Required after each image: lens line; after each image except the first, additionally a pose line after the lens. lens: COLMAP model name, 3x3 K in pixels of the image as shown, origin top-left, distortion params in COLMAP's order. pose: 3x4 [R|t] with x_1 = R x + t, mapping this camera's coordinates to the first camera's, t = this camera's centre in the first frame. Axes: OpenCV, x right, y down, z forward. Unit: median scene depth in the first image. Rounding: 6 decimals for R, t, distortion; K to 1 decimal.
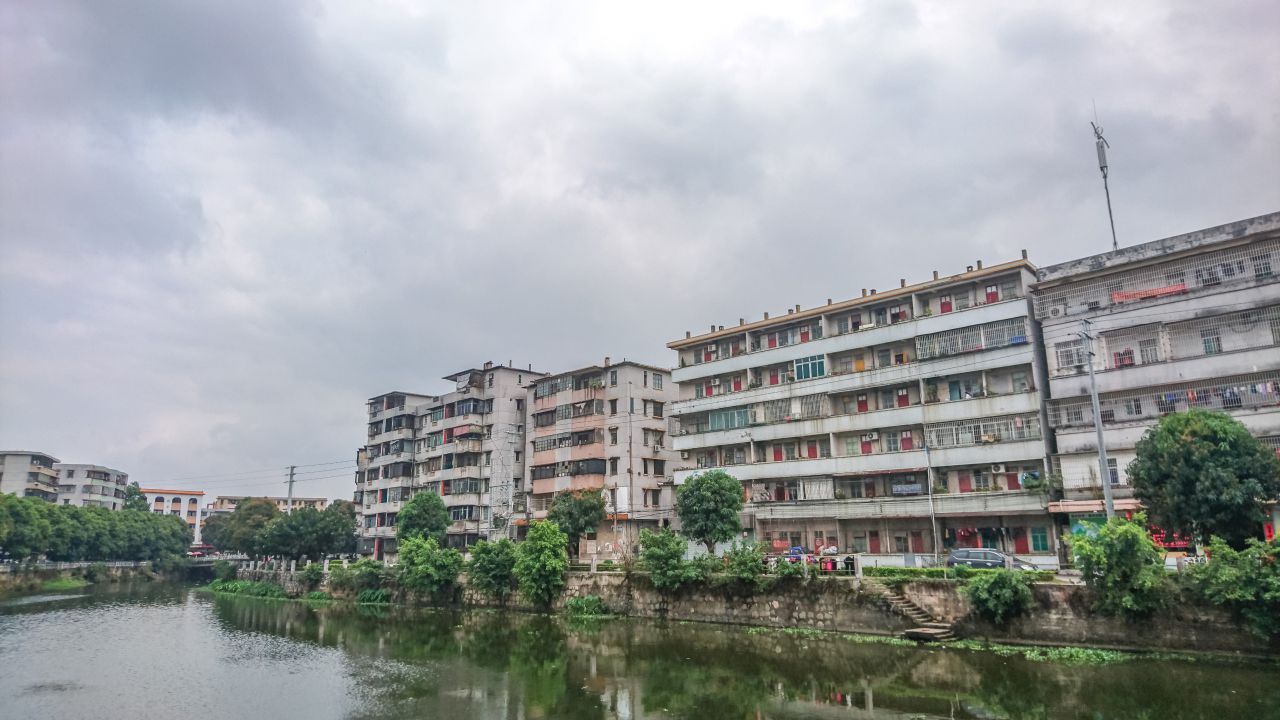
lens RADIAL K [[790.0, 0, 640.0], [0, 790.0, 360.0], [0, 0, 1]] dist [0.149508, -0.224684]
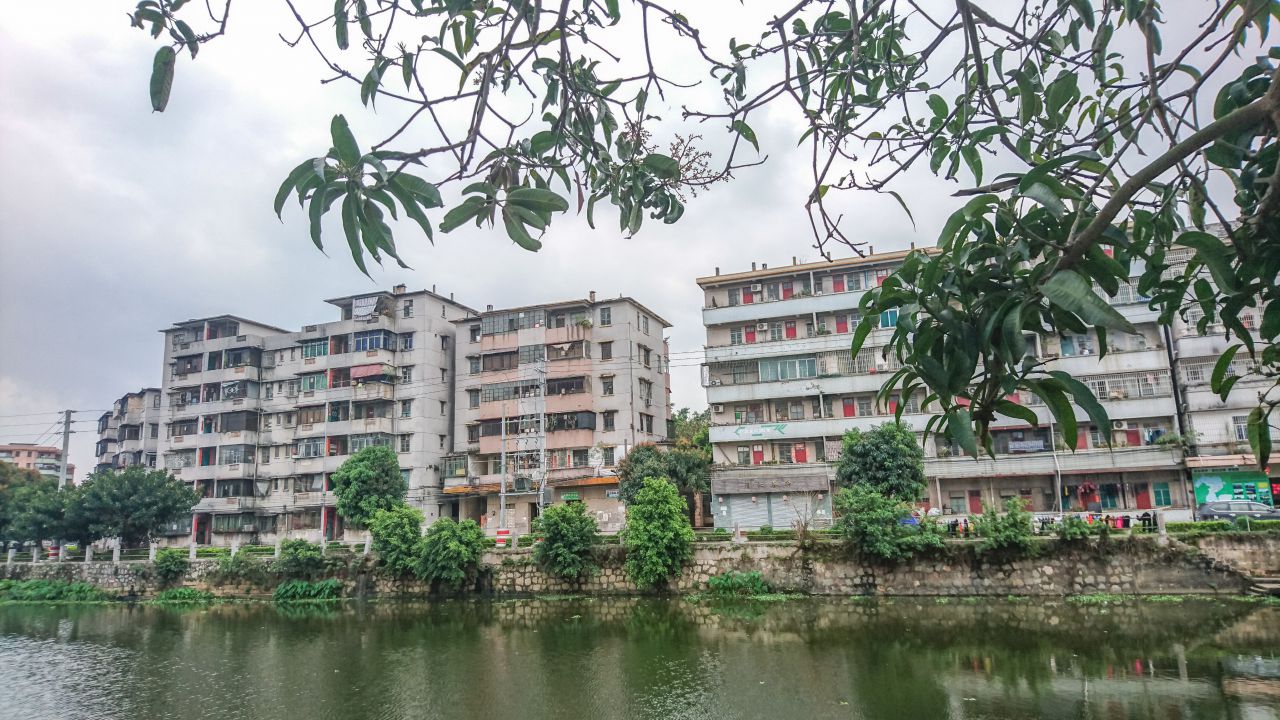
lens RADIAL K [[790.0, 0, 640.0], [0, 790.0, 360.0], [0, 0, 1]] dist [0.149508, -0.224684]
pose [[0.909872, 0.061388, 0.410323, -0.421649], [-0.072533, 0.997298, 0.011635, 0.070514], [-0.408500, -0.040349, 0.911866, 0.275714]]
